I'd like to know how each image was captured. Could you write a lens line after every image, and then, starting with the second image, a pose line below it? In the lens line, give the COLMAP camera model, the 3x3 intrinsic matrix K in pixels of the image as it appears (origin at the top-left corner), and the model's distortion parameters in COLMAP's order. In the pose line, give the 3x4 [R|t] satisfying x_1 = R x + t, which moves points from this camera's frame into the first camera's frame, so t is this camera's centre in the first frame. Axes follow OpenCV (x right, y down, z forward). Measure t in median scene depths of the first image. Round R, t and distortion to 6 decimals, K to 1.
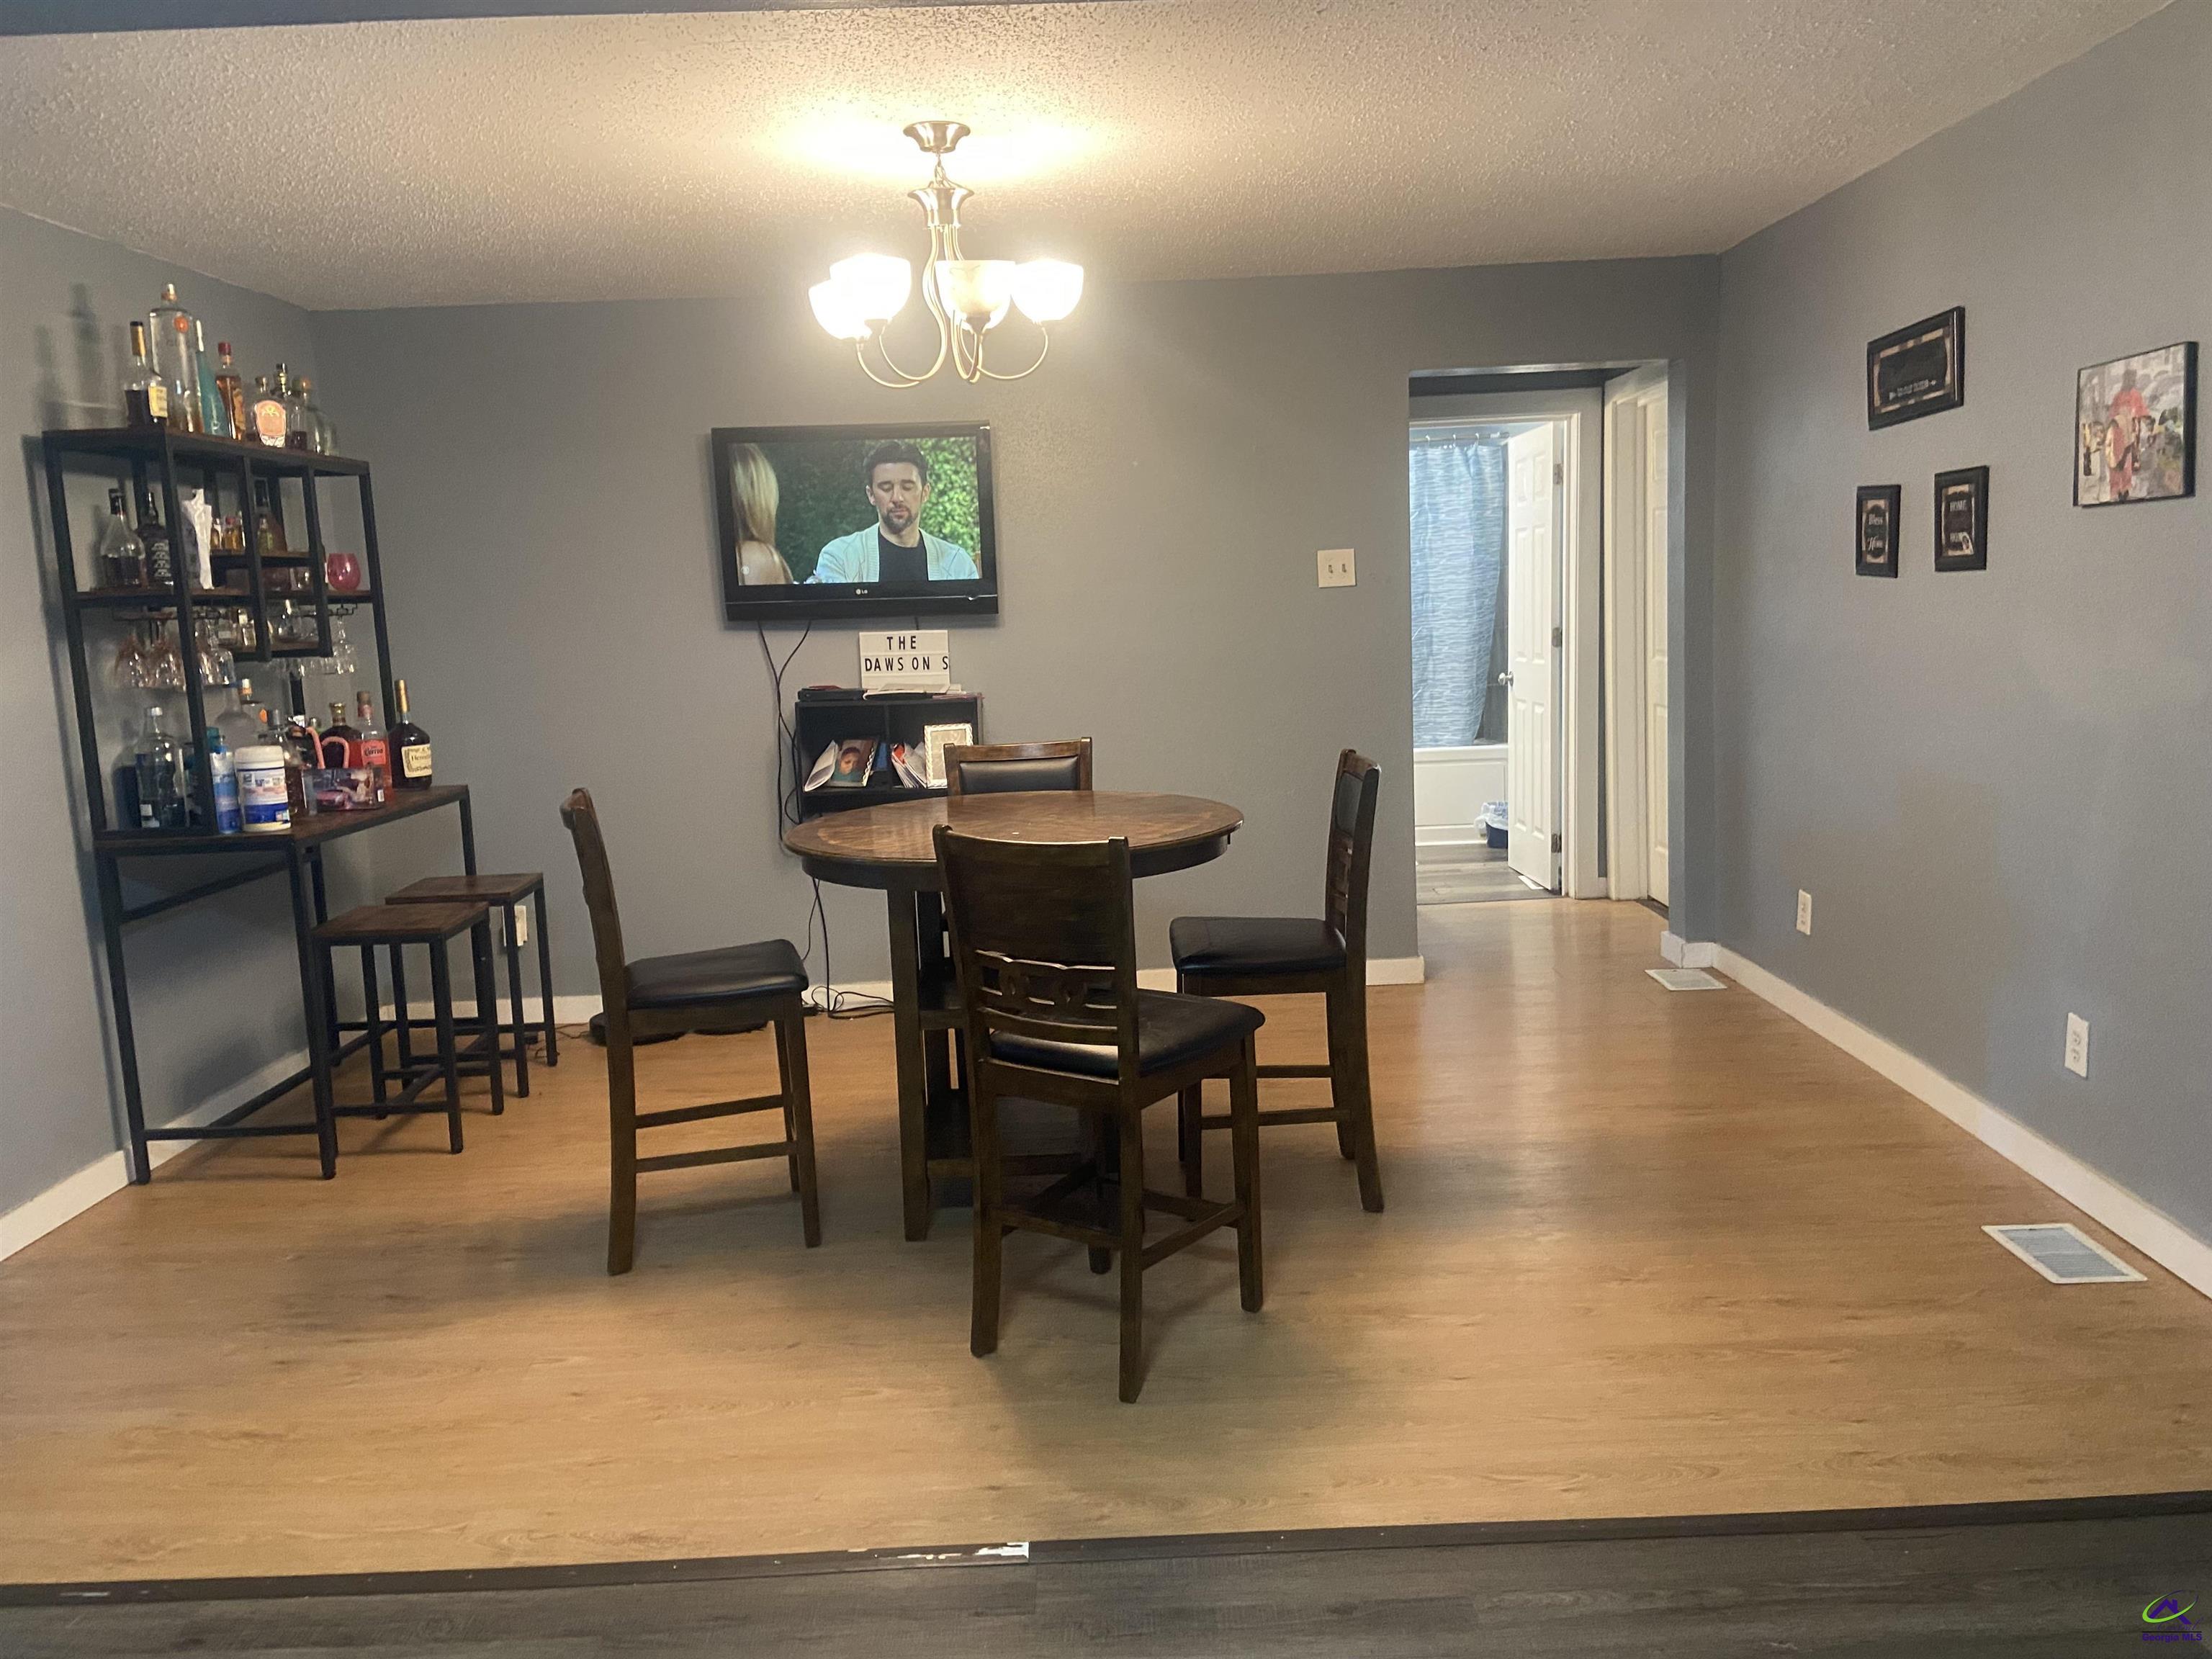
lens RADIAL K [[1673.8, 0, 1099.5], [0, 1673.8, 825.9], [0, 0, 1]] dist [0.000442, -0.000766]
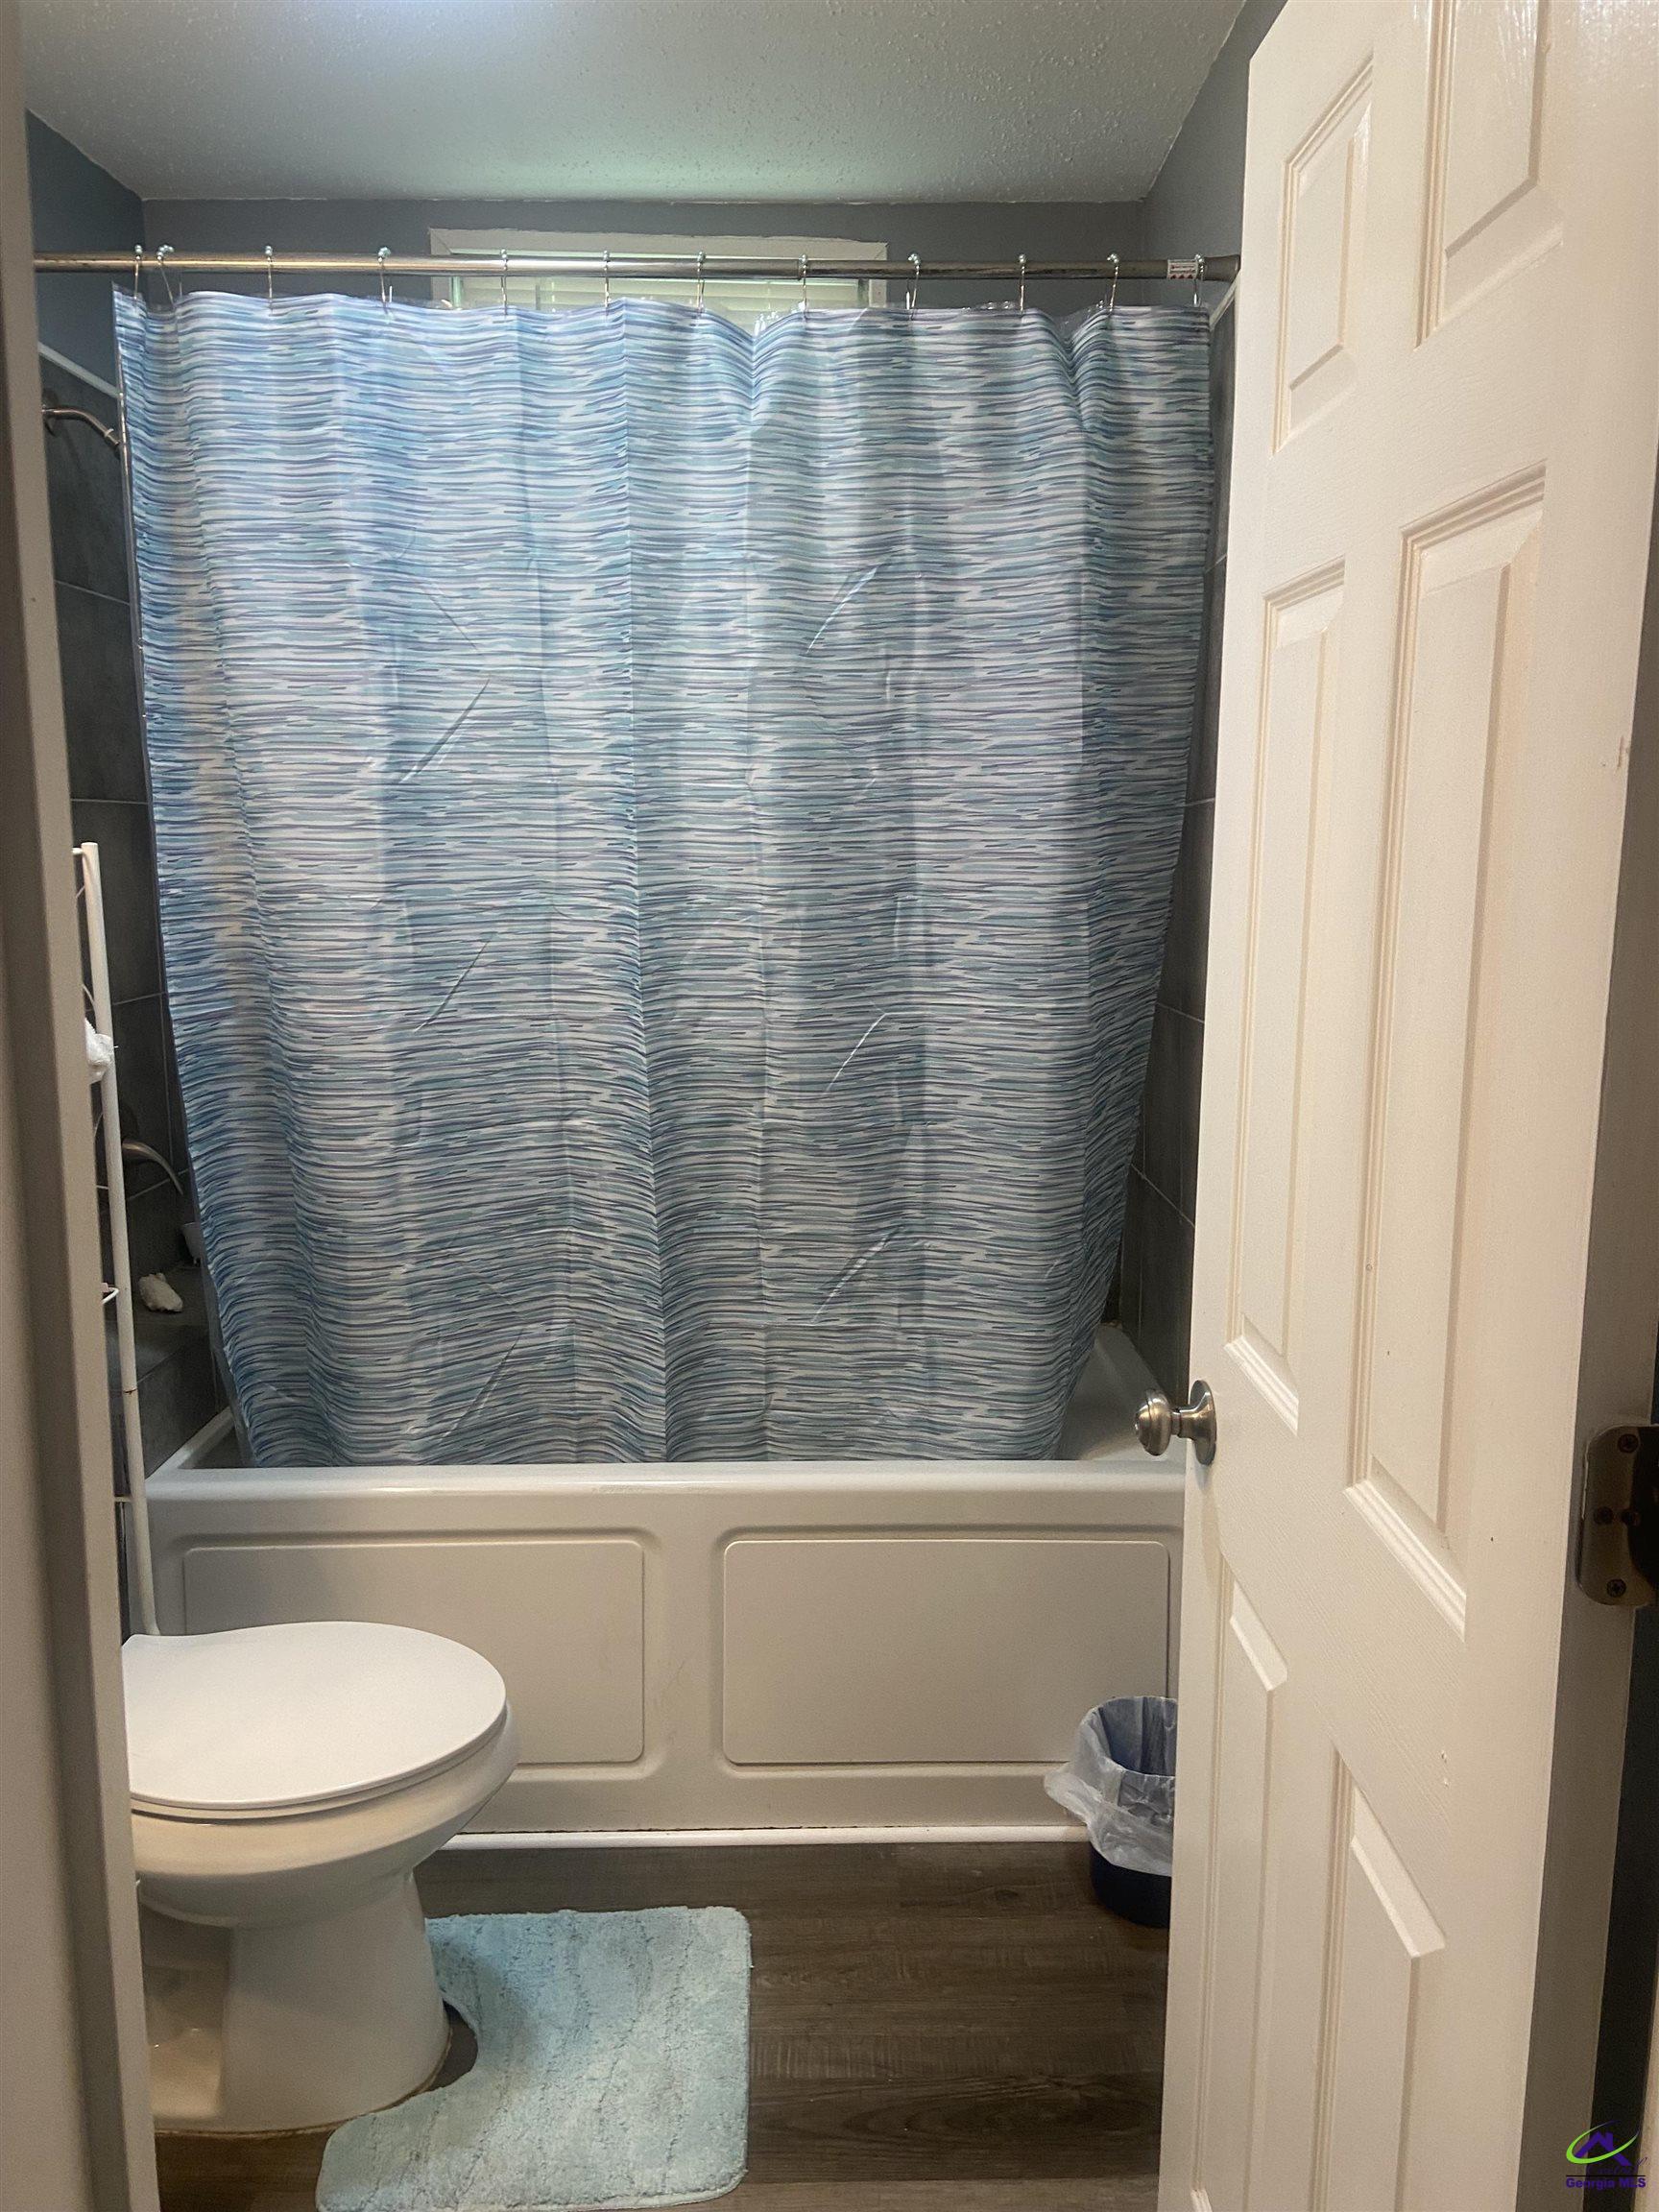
lens RADIAL K [[1673.8, 0, 837.6], [0, 1673.8, 1105.7], [0, 0, 1]] dist [0.000442, -0.000766]
pose [[0.998897, 0.038412, 0.027000, 0.181297], [-0.039125, 0.998886, 0.026376, -0.113039], [-0.025957, -0.027403, 0.999287, 0.743658]]
